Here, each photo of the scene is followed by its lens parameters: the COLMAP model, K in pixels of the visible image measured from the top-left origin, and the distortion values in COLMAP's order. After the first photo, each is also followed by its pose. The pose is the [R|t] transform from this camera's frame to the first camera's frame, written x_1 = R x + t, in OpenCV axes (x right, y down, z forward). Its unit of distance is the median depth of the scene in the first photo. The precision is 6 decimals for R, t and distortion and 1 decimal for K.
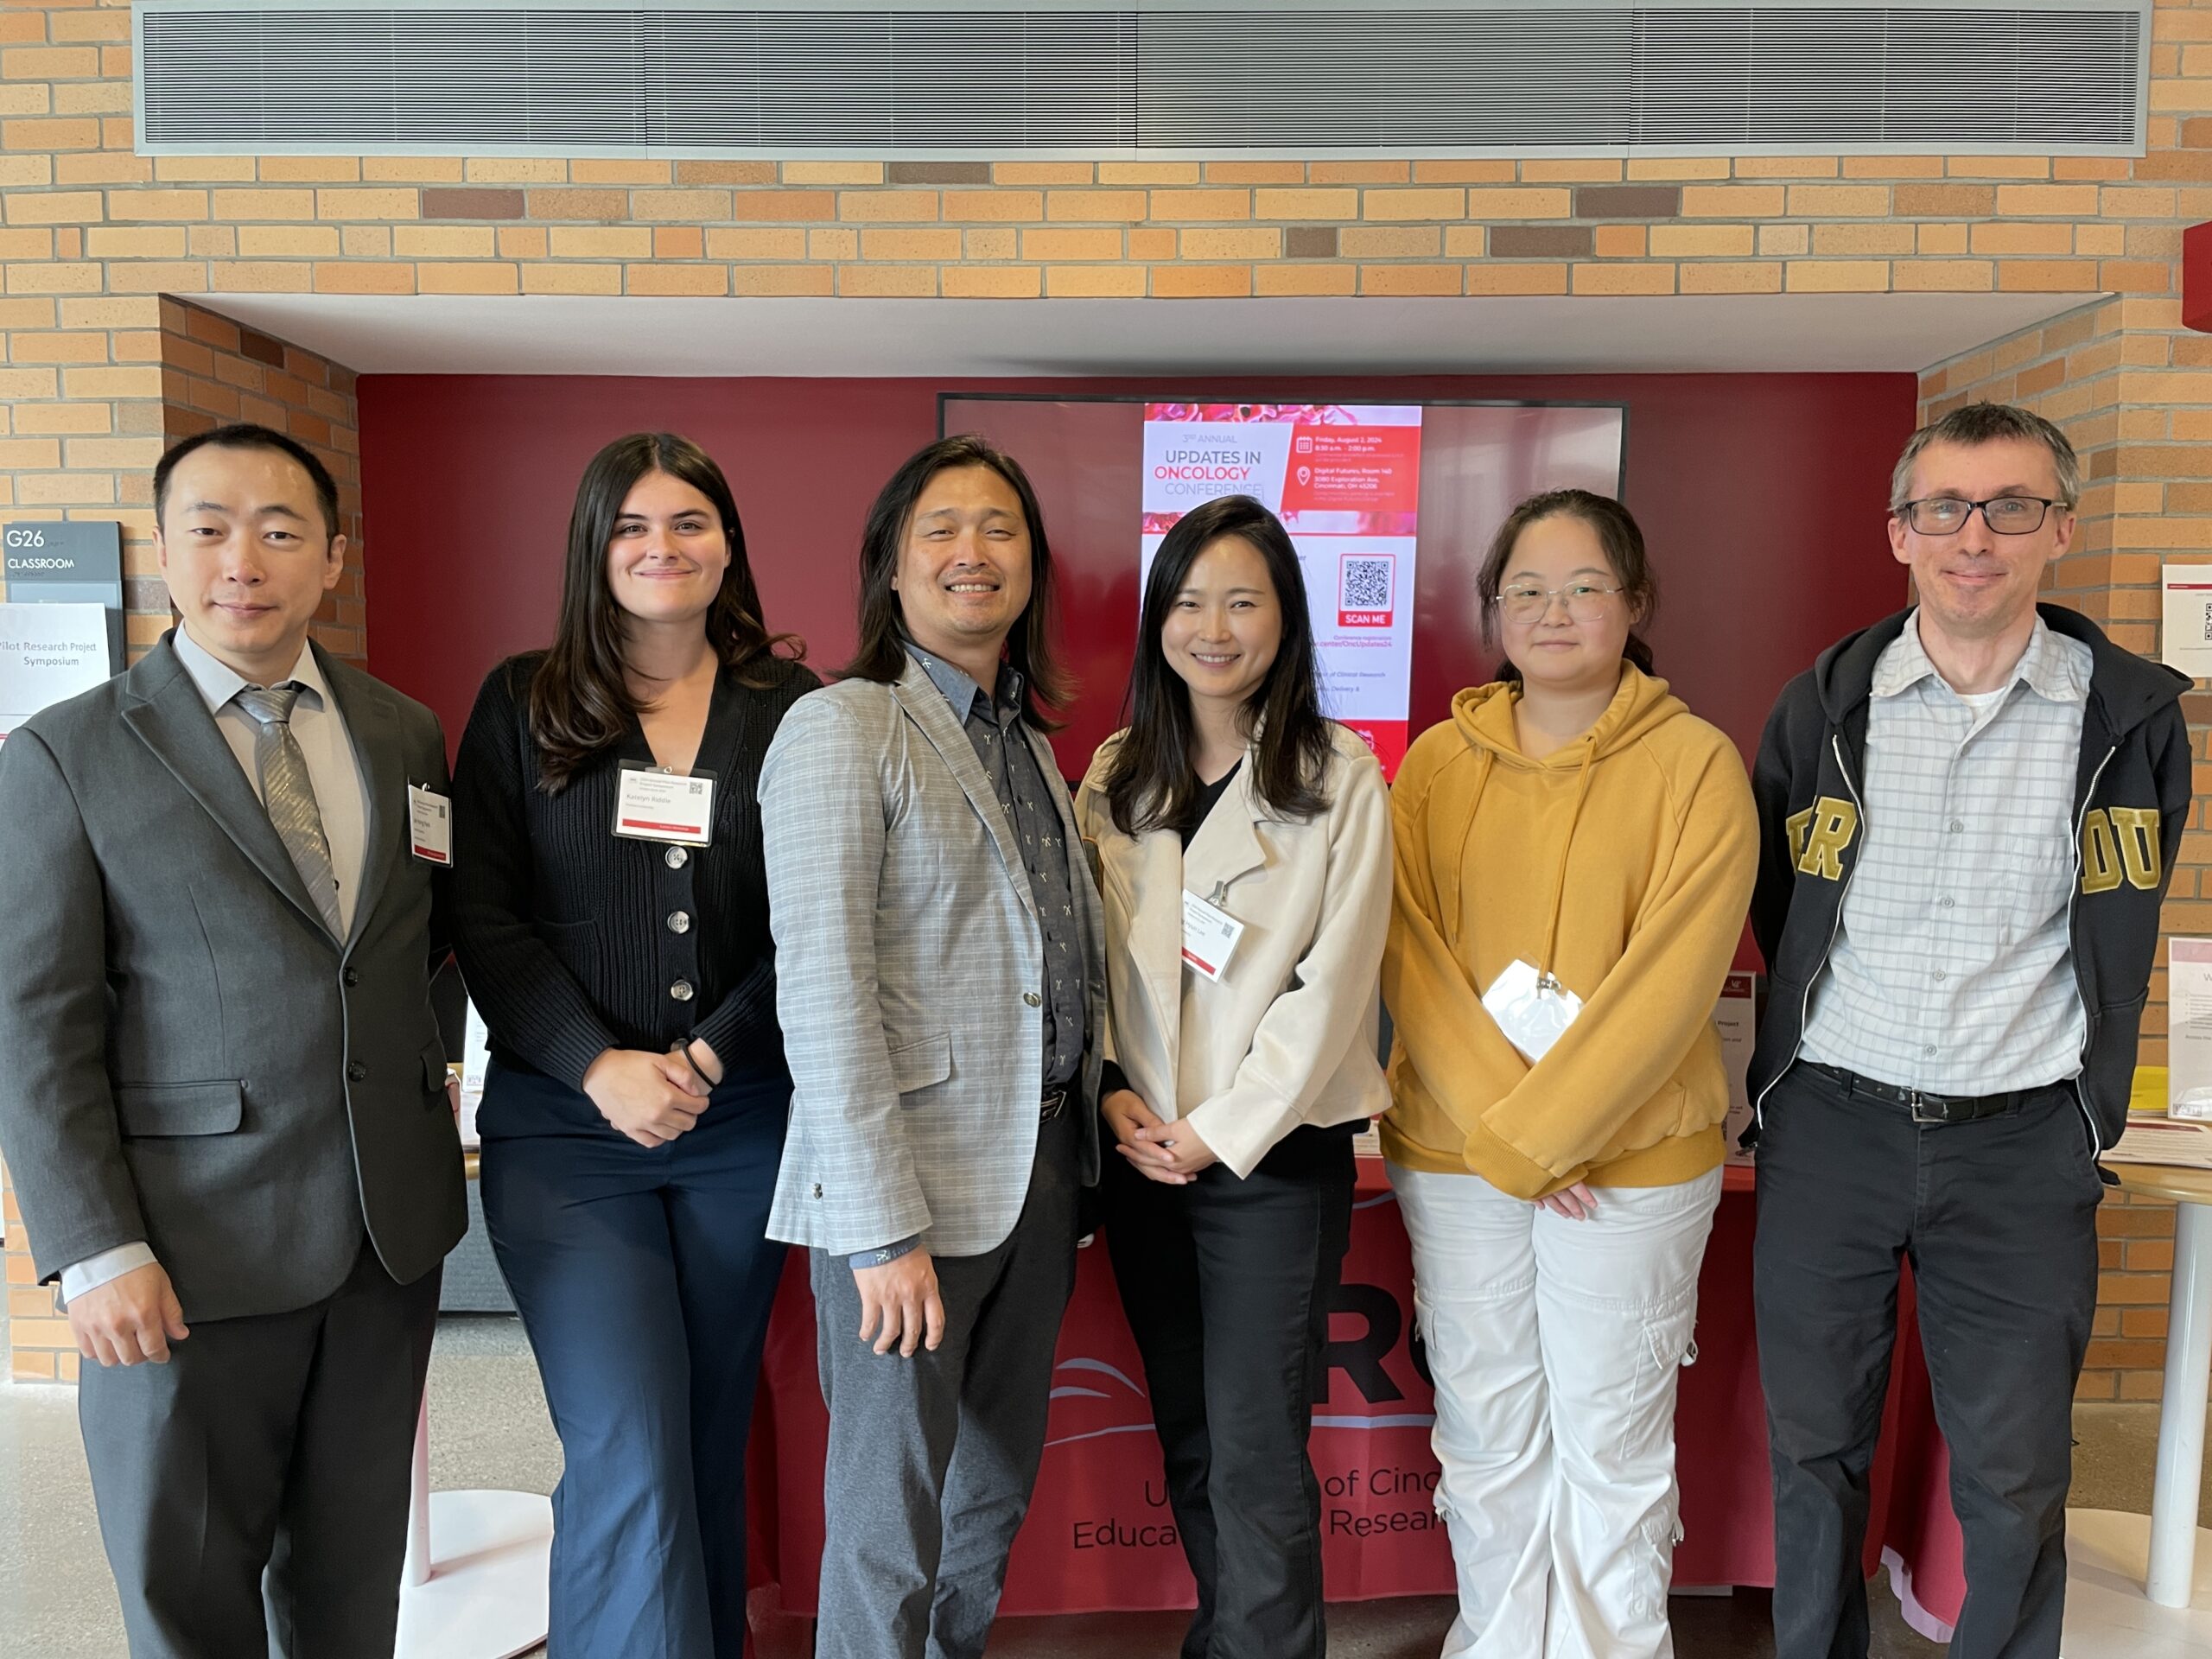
lens RADIAL K [[1774.1, 0, 996.2], [0, 1774.1, 827.0], [0, 0, 1]] dist [0.171276, -0.253811]
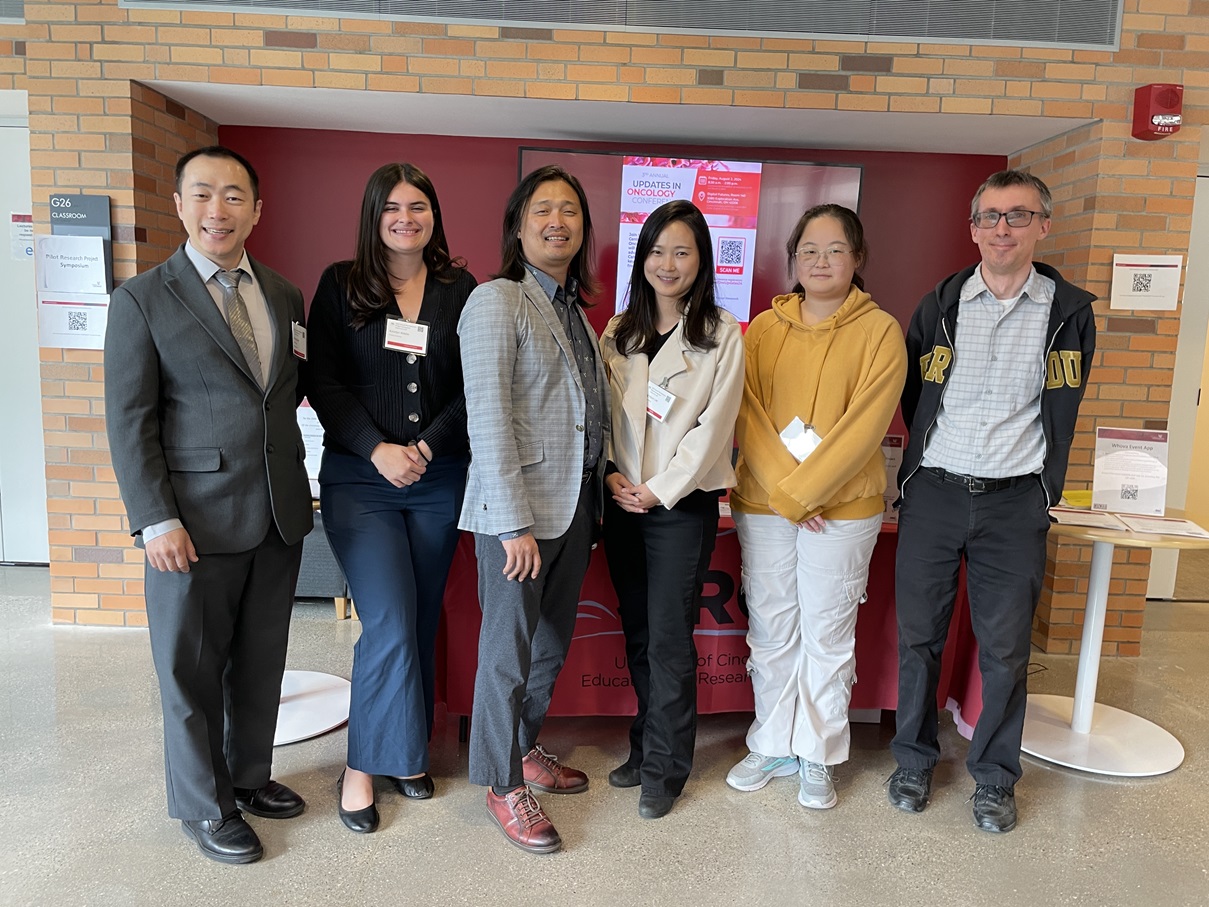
lens RADIAL K [[969.7, 0, 544.5], [0, 969.7, 452.2], [0, 0, 1]] dist [0.171276, -0.253811]
pose [[0.998953, 0.028678, 0.035633, -0.058963], [-0.030776, 0.997737, 0.059788, 0.050264], [-0.033838, -0.060822, 0.997575, -0.185035]]
